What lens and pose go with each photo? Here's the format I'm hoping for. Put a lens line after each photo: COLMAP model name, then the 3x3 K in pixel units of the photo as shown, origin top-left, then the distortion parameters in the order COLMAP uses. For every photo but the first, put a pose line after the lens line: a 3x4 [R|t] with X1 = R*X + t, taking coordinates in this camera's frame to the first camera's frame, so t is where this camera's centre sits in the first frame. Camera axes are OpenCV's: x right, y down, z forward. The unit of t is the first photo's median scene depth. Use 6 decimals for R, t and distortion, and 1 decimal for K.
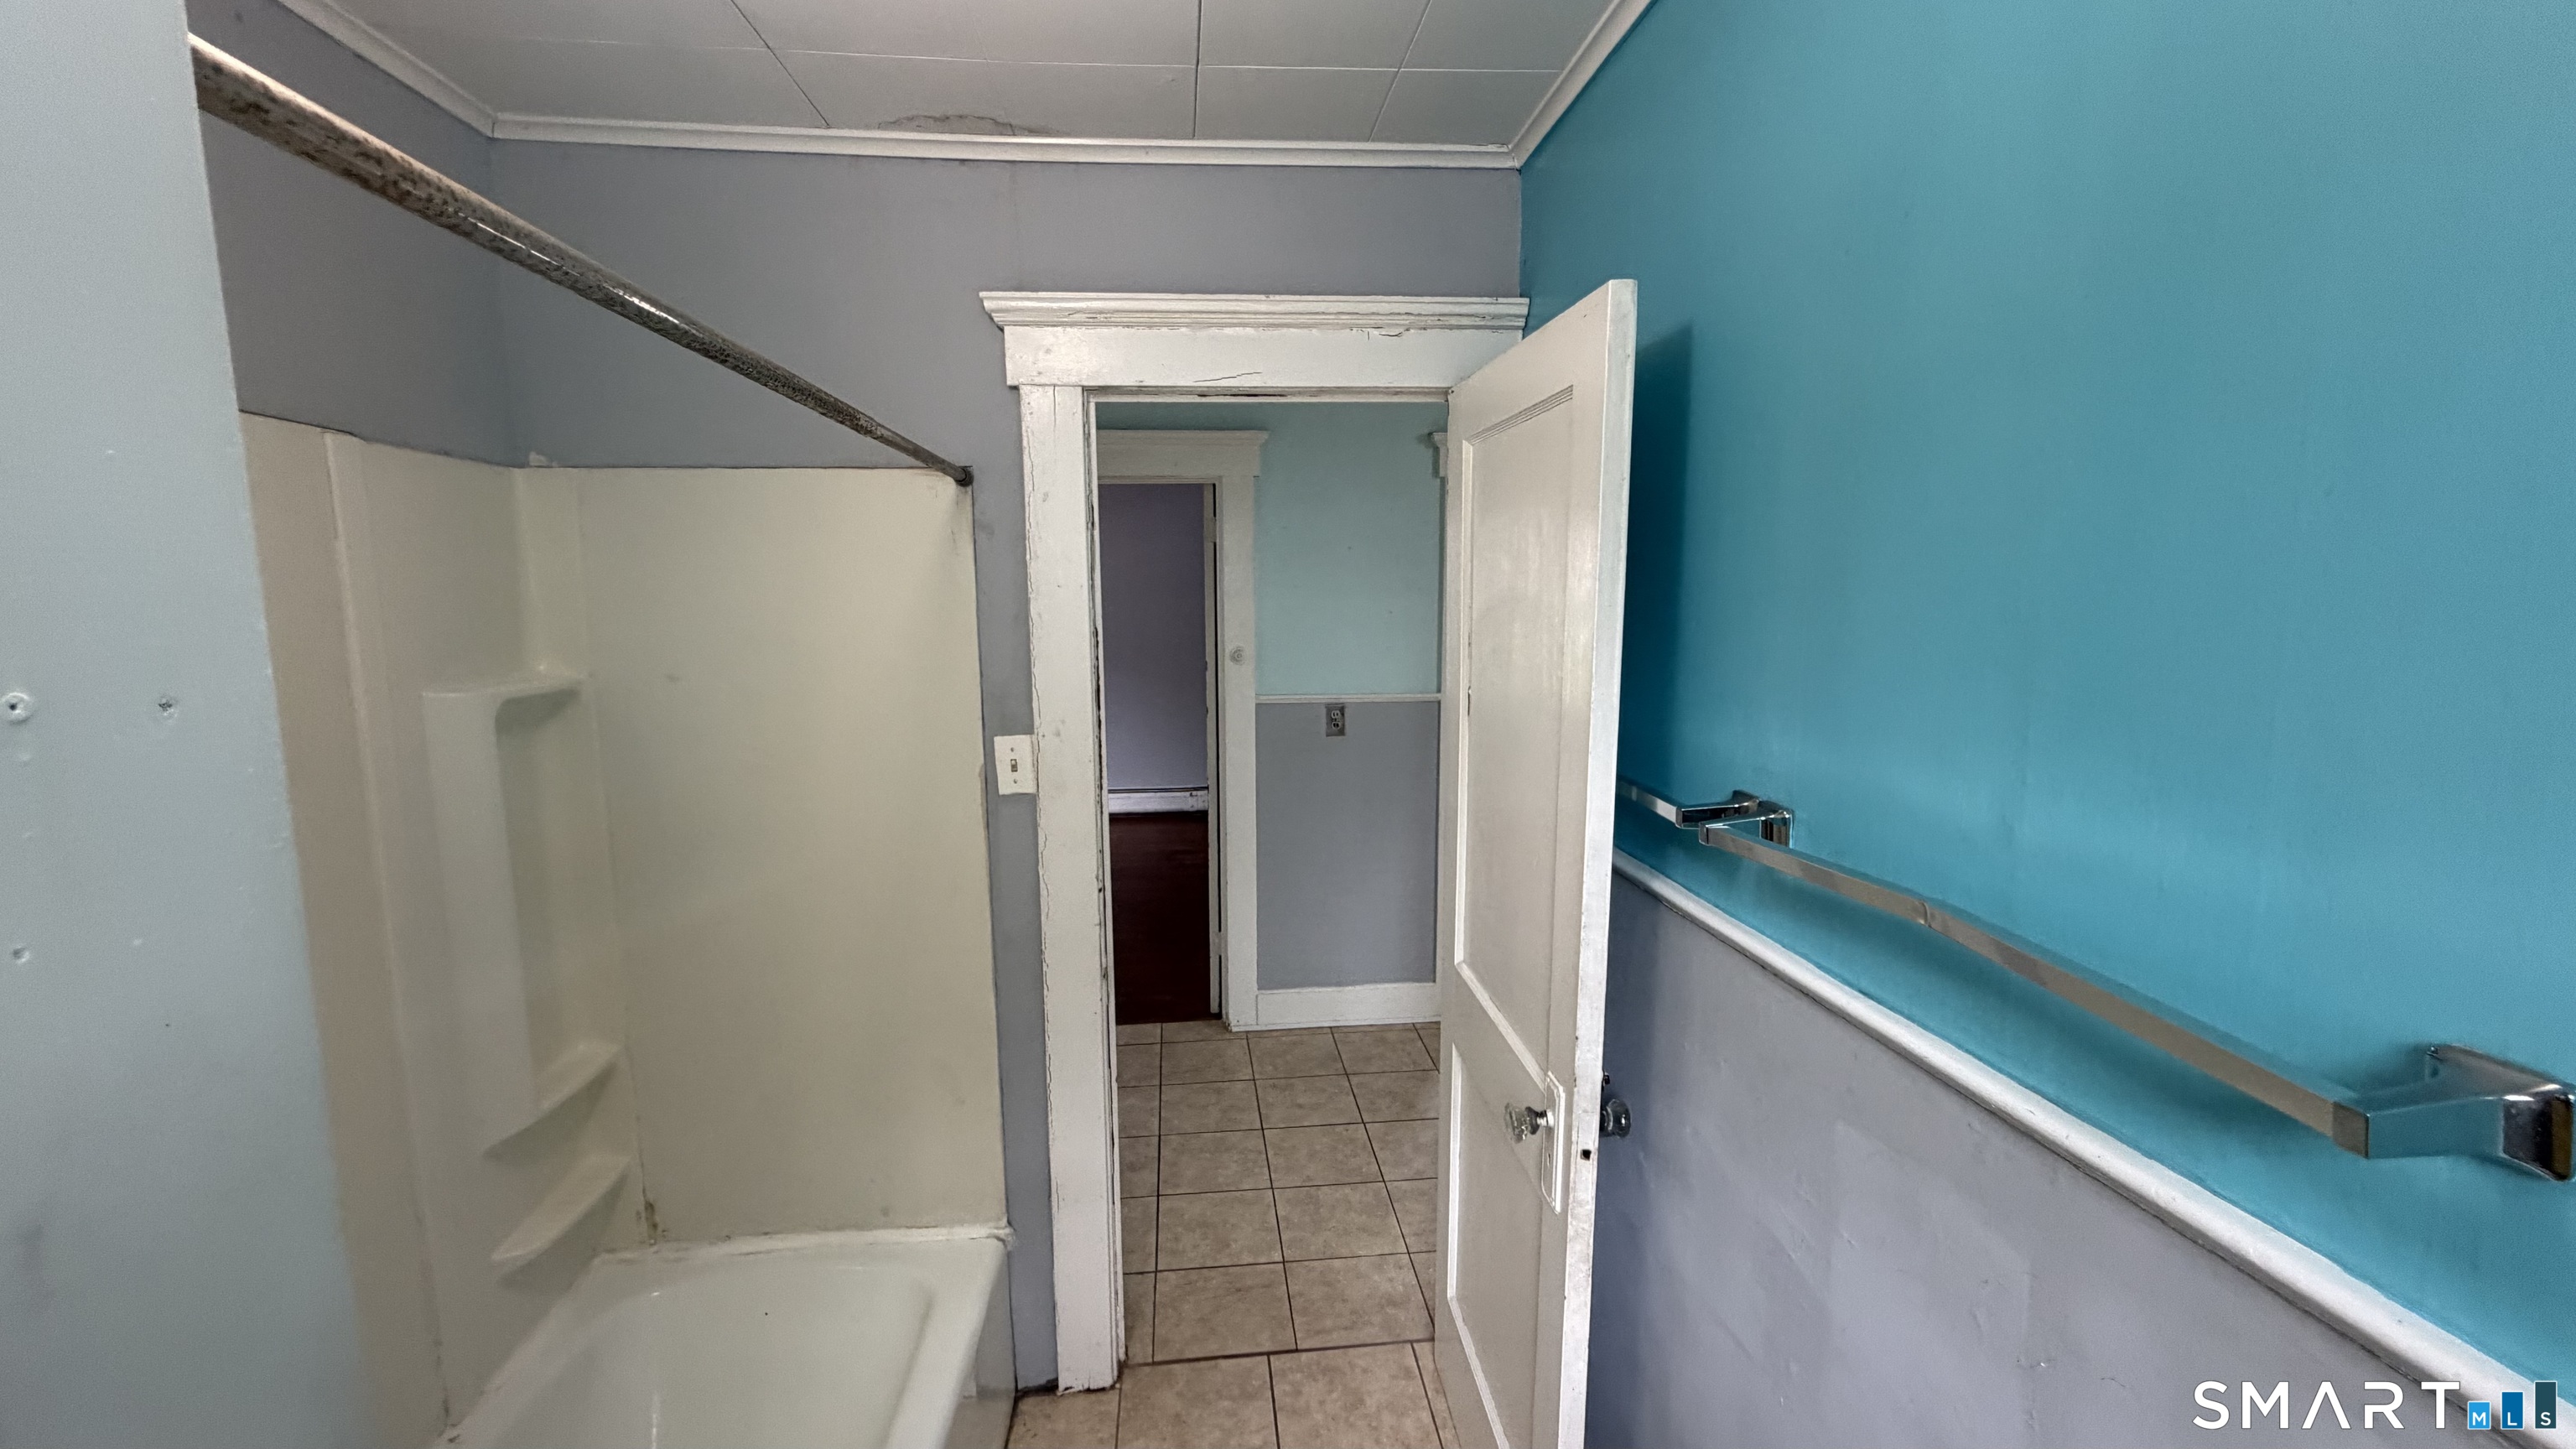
lens RADIAL K [[1032.0, 0, 1293.9], [0, 1032.0, 727.4], [0, 0, 1]] dist [0.006950, 0.000252]
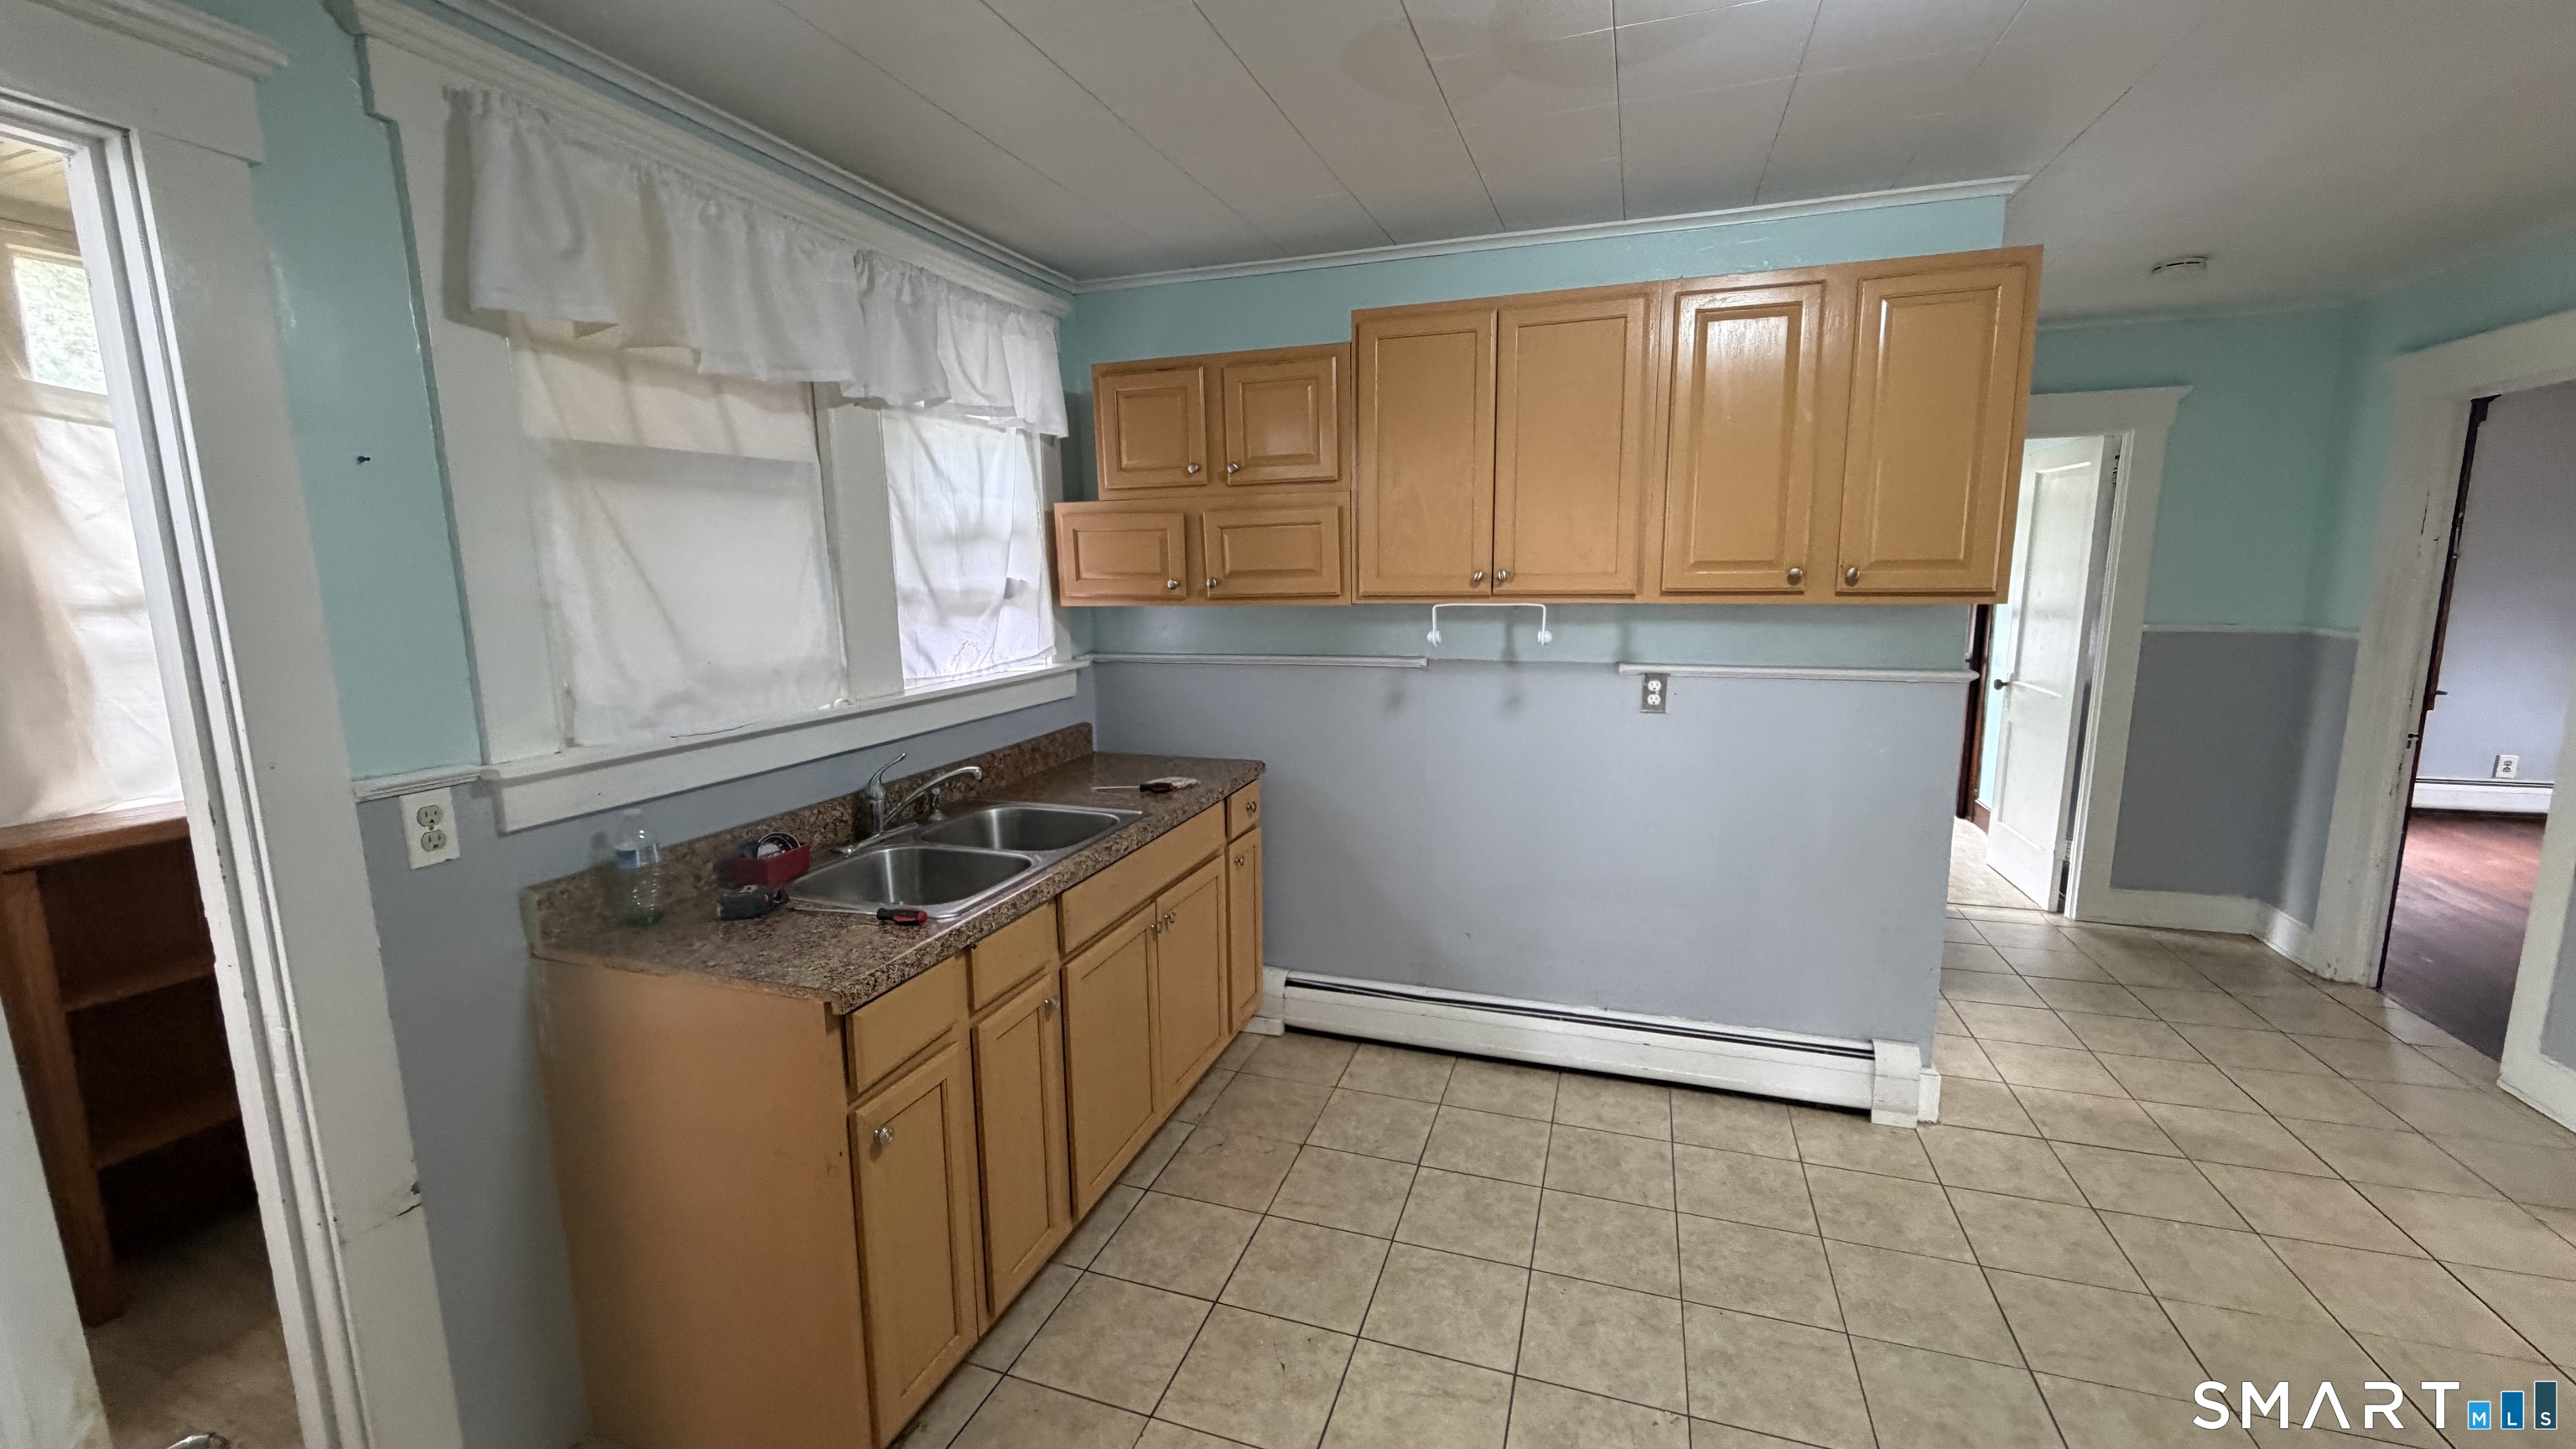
lens RADIAL K [[1032.0, 0, 1280.0], [0, 1032.0, 721.6], [0, 0, 1]] dist [0.006950, 0.000252]
pose [[-0.419445, 0.149735, -0.895346, 1.013960], [-0.111406, 0.970356, 0.214470, -0.038049], [0.900919, 0.189706, -0.390330, 0.441221]]
